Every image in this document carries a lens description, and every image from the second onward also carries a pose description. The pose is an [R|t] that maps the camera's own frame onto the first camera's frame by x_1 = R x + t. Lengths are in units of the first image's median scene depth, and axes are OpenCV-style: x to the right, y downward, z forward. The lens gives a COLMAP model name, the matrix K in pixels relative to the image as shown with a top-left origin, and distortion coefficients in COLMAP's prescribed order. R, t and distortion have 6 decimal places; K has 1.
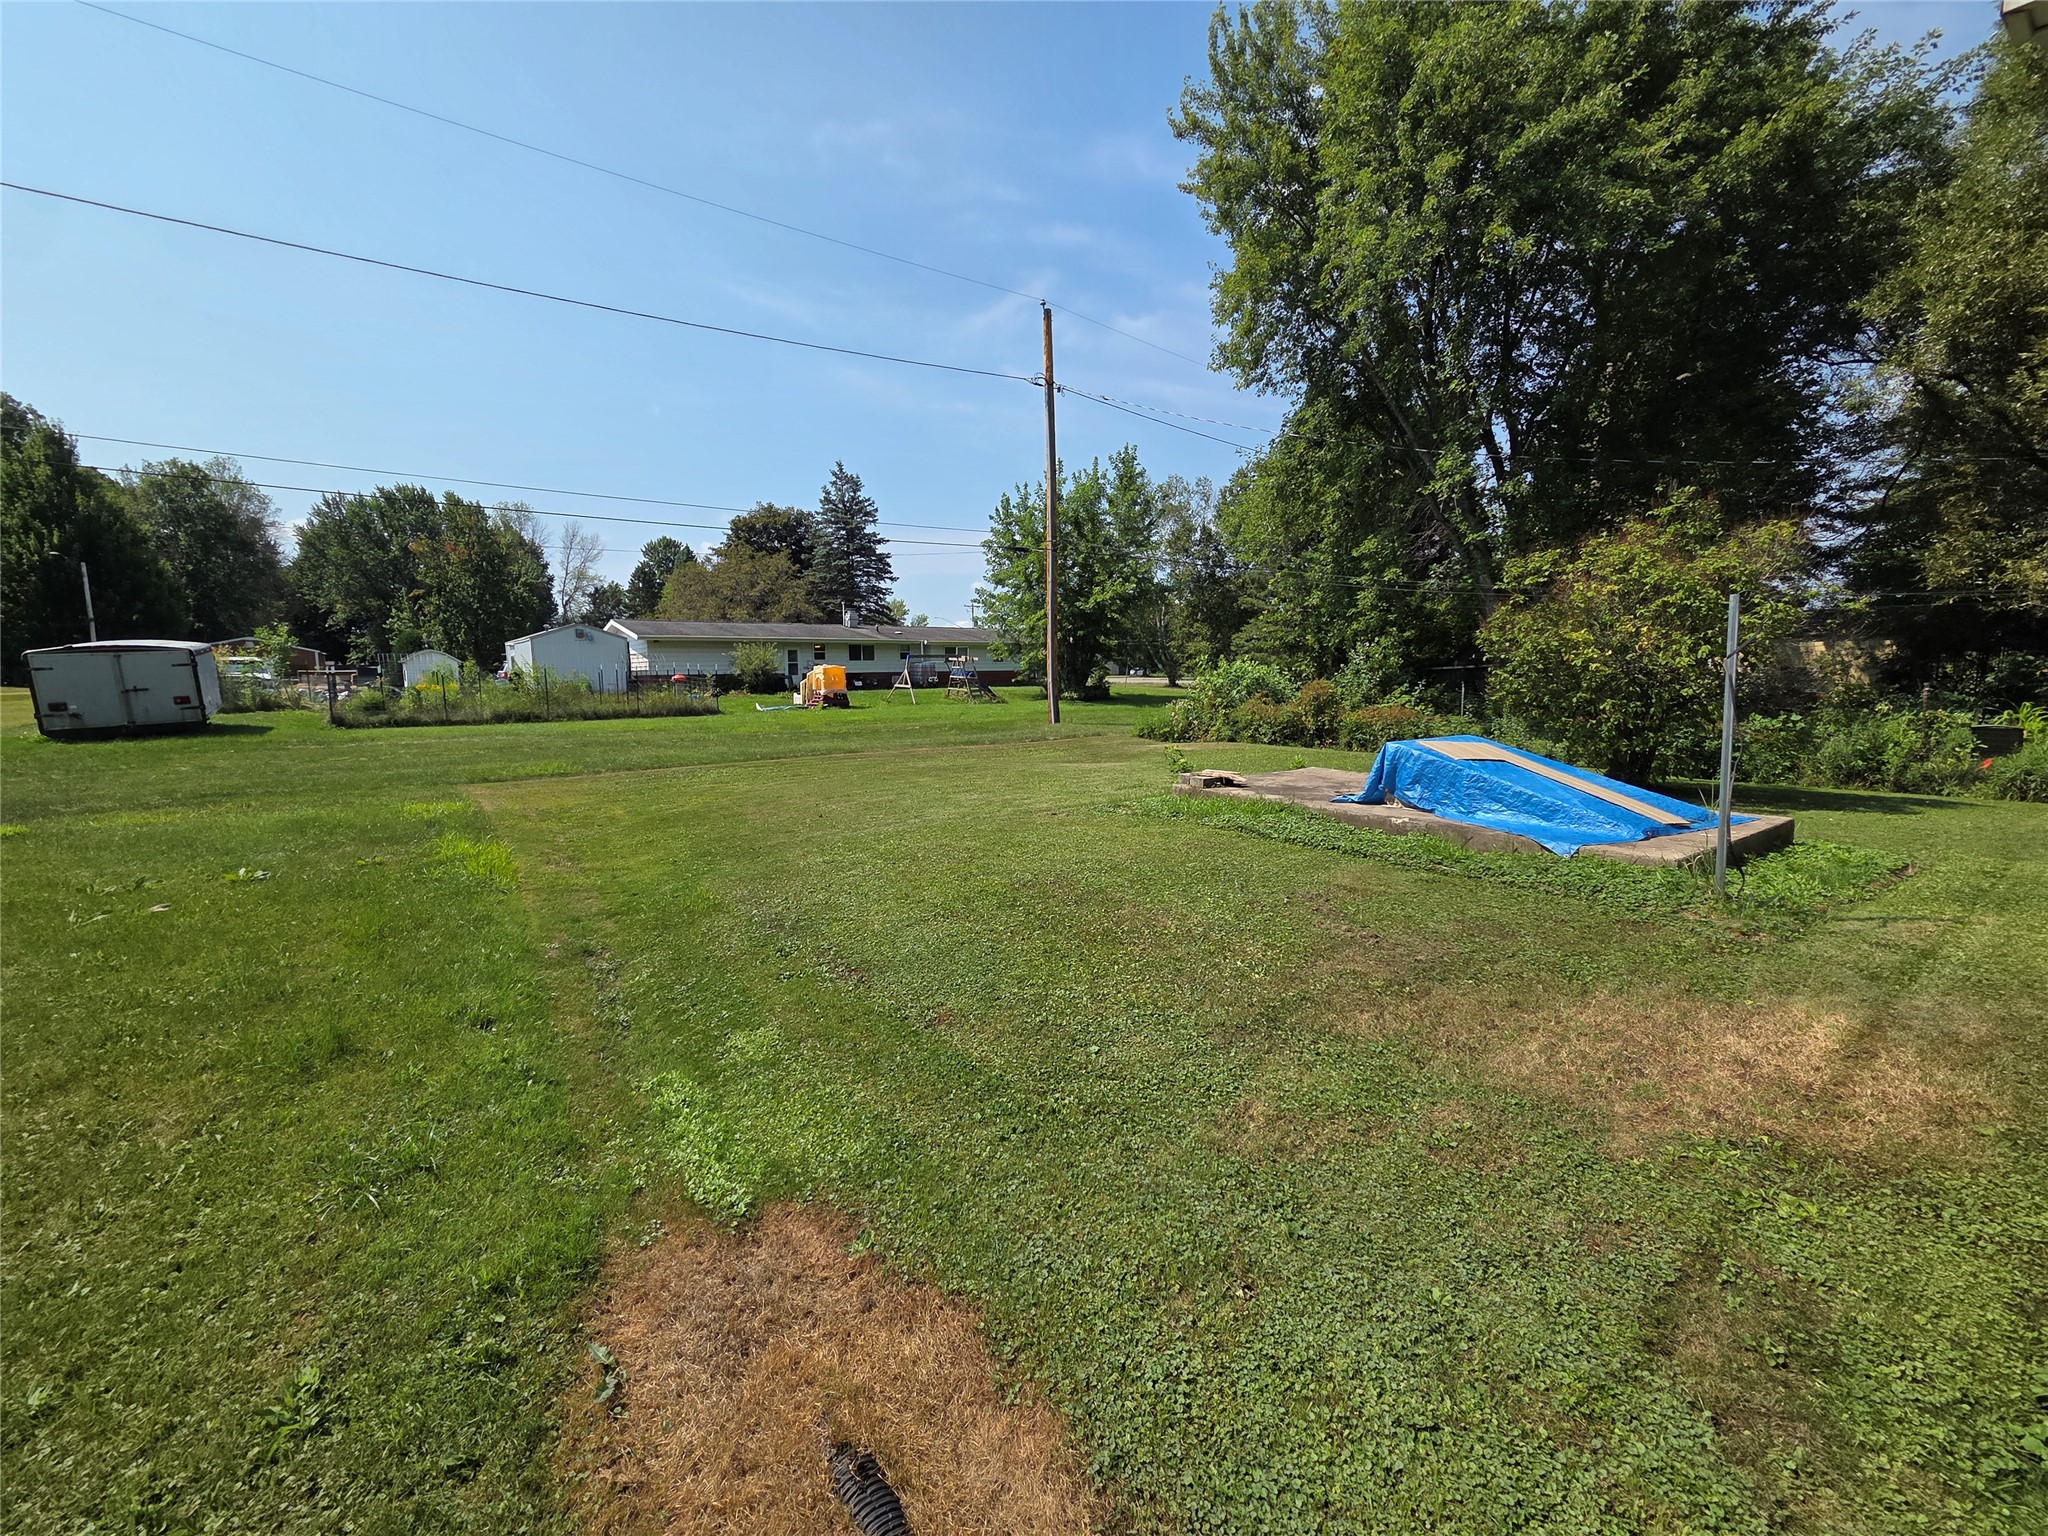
lens RADIAL K [[832.3, 0, 1019.4], [0, 832.3, 770.8], [0, 0, 1]] dist [0.015485, -0.006707]
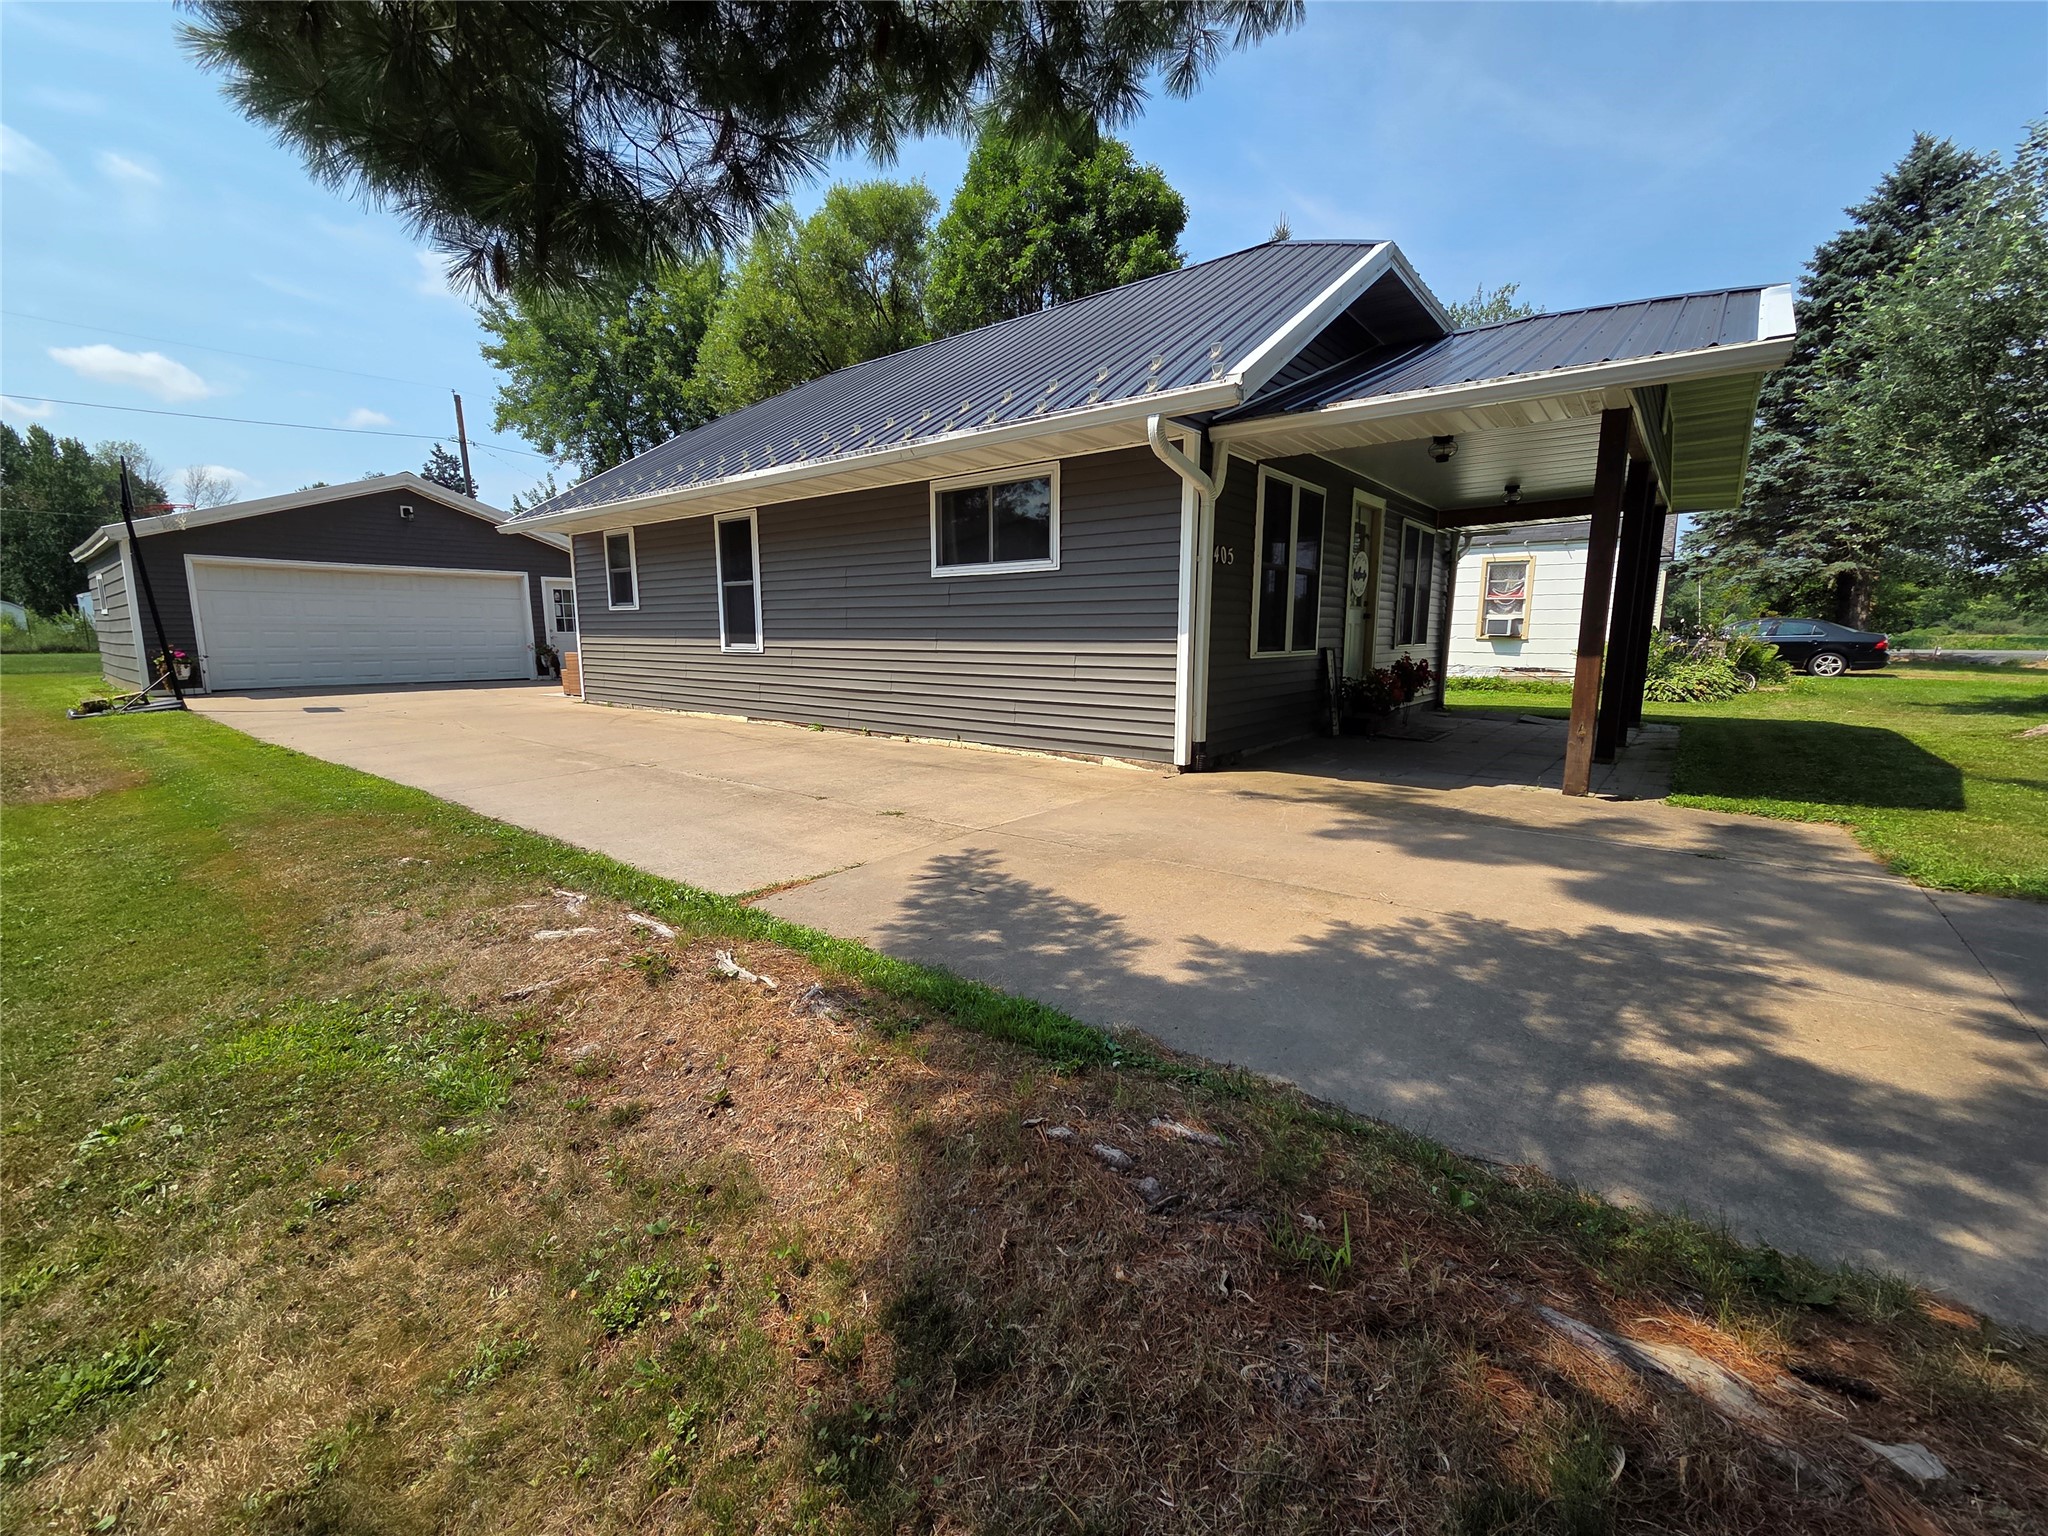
lens RADIAL K [[836.7, 0, 1021.0], [0, 836.7, 766.3], [0, 0, 1]] dist [0.003431, -0.000408]
pose [[0.970319, -0.026372, 0.240387, 0.270906], [0.016703, 0.998971, 0.042172, 0.042996], [-0.241251, -0.036905, 0.969761, -0.337710]]
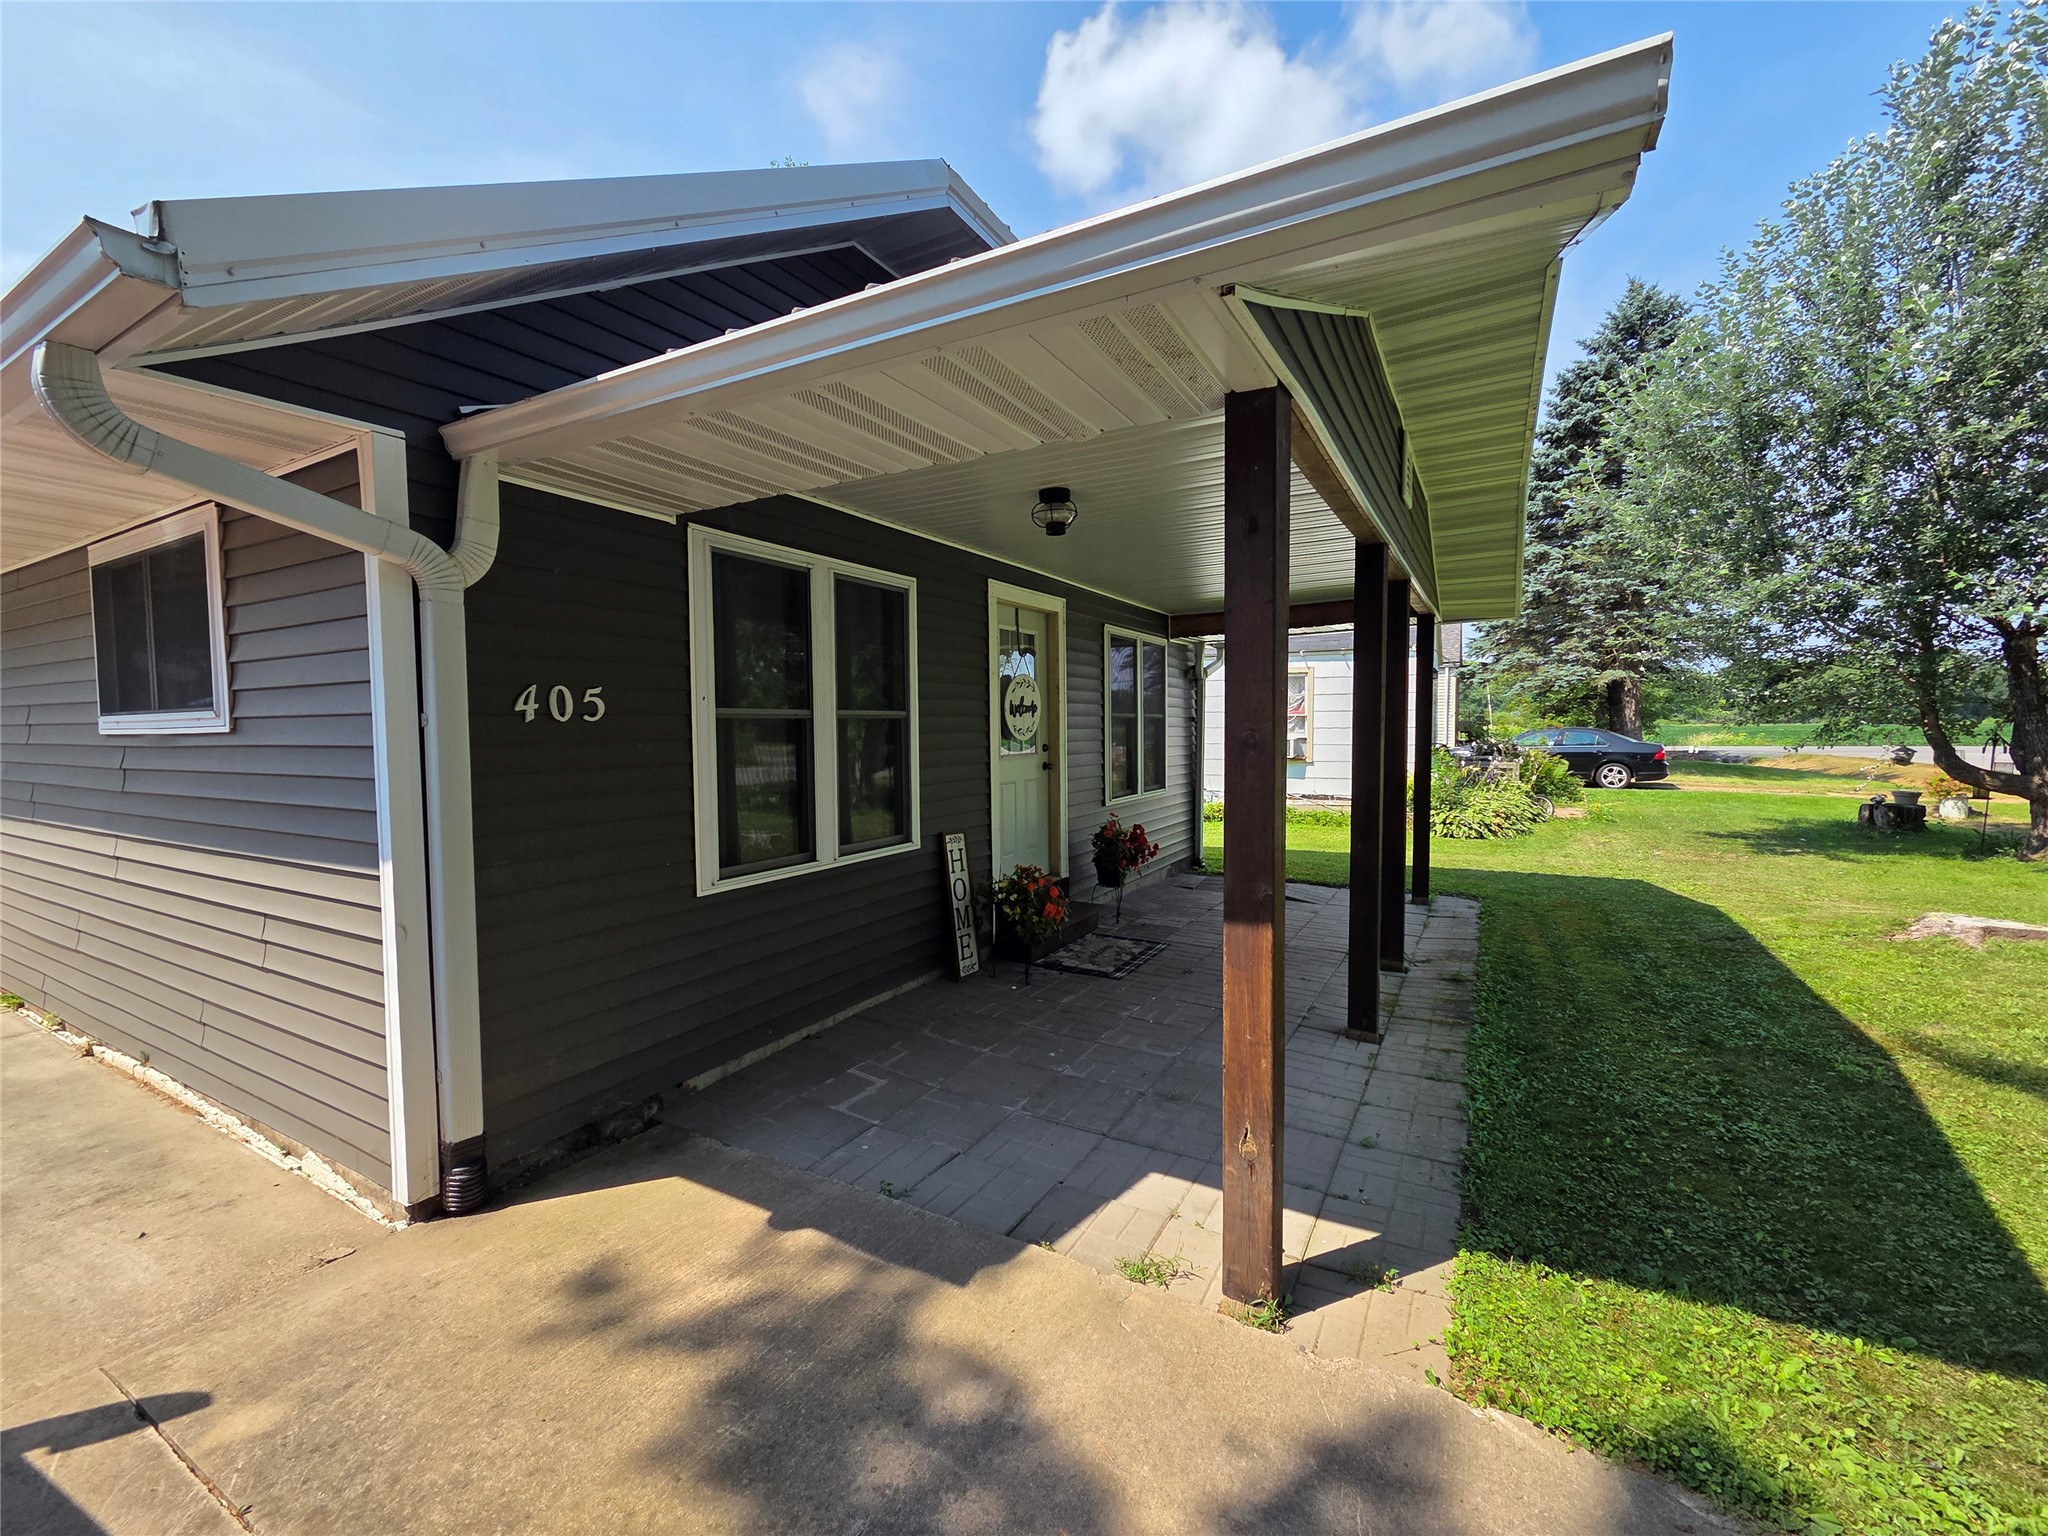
lens RADIAL K [[834.2, 0, 1018.8], [0, 834.2, 765.8], [0, 0, 1]] dist [0.002198, 0.000519]
pose [[0.920160, -0.014611, 0.391269, 0.328929], [0.043171, 0.996997, -0.064298, 0.028843], [-0.389155, 0.076056, 0.918027, -0.295117]]
